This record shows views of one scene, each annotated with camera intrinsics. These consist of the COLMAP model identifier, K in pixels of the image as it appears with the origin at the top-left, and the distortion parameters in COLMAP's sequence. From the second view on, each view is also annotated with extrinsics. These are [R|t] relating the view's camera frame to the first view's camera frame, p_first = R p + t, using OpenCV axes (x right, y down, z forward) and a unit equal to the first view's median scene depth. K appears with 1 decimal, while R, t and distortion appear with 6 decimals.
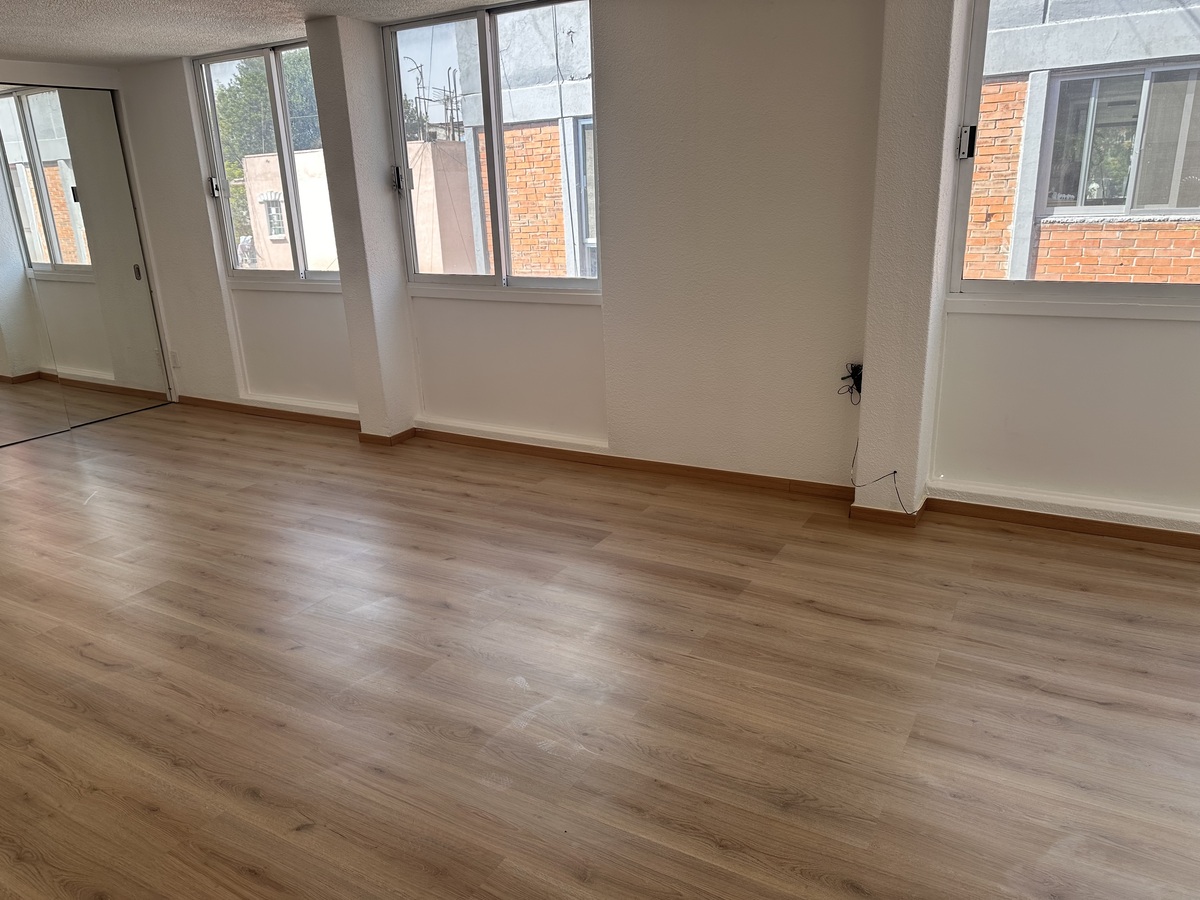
lens RADIAL K [[848.0, 0, 600.0], [0, 848.0, 454.6], [0, 0, 1]] dist [0.055265, -0.061415]
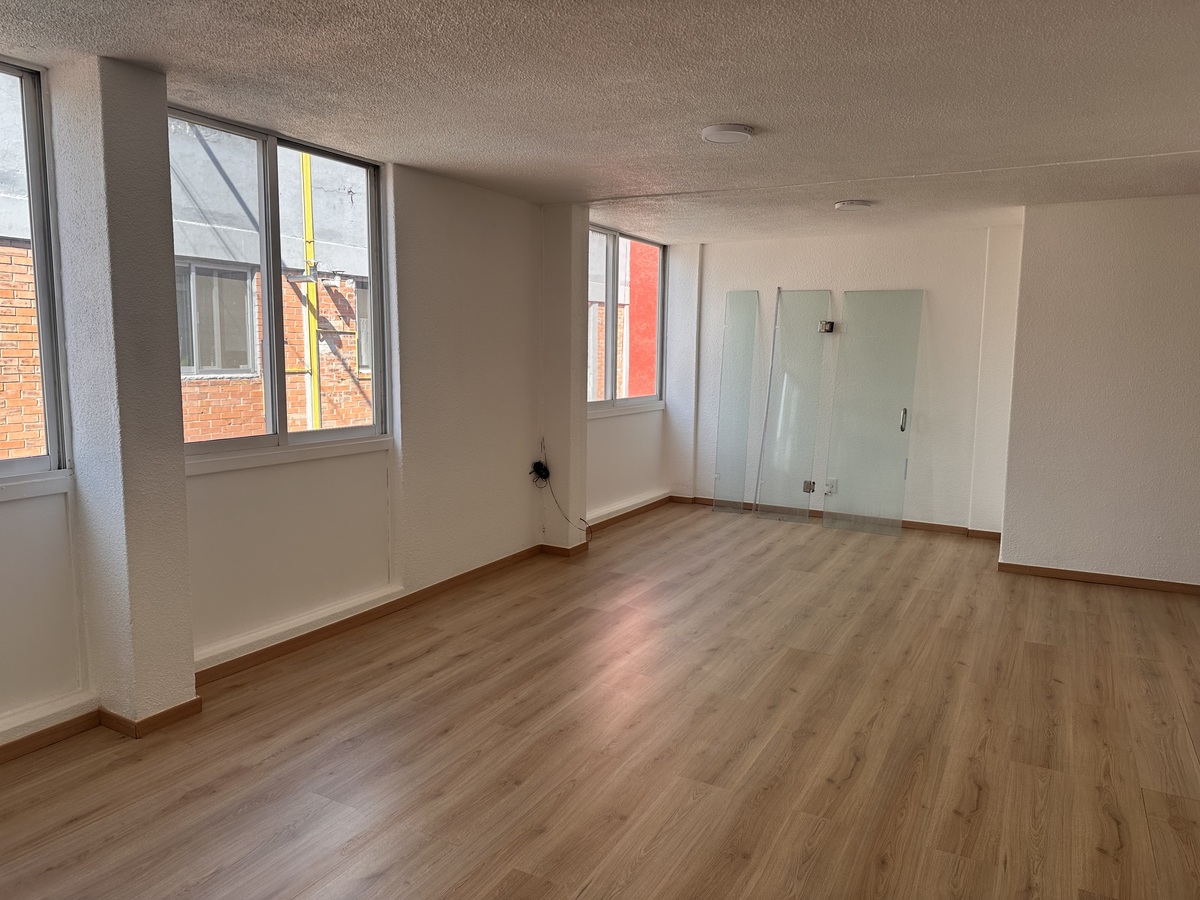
lens RADIAL K [[848.0, 0, 592.1], [0, 848.0, 439.6], [0, 0, 1]] dist [0.055265, -0.061415]
pose [[-0.035251, -0.073176, 0.996696, -1.109160], [0.278767, 0.957011, 0.080121, -0.219424], [-0.959712, 0.280670, -0.013337, 0.845096]]
